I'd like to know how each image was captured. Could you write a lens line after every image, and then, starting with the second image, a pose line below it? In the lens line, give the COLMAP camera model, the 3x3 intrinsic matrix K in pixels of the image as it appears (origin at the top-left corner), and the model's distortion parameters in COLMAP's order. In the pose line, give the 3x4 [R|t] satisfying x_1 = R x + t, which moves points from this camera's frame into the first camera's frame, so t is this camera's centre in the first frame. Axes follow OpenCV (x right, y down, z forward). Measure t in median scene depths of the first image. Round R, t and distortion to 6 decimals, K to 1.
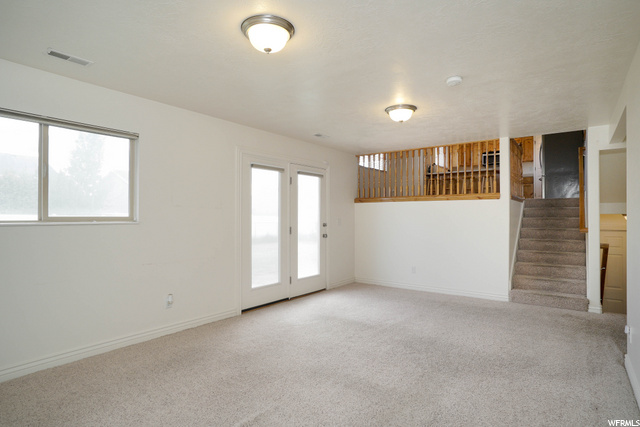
lens RADIAL K [[355.4, 0, 320.0], [0, 355.4, 211.7], [0, 0, 1]] dist [-0.033434, 0.017746]
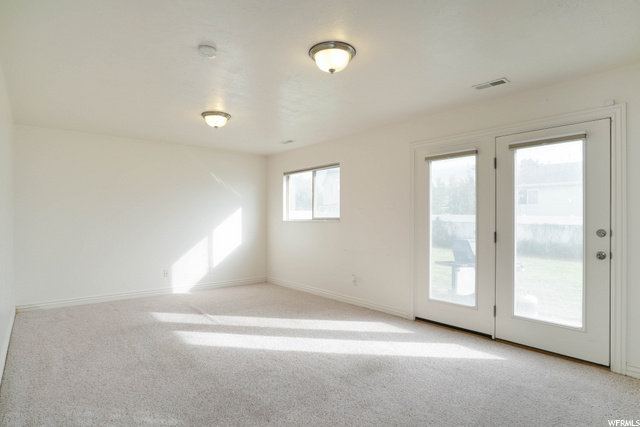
lens RADIAL K [[326.1, 0, 320.1], [0, 326.1, 217.4], [0, 0, 1]] dist [-0.001422, -0.000248]
pose [[-0.171561, -0.011250, -0.985109, 0.601653], [0.005478, 0.999908, -0.012373, 0.021744], [0.985158, -0.007519, -0.171484, 0.800679]]
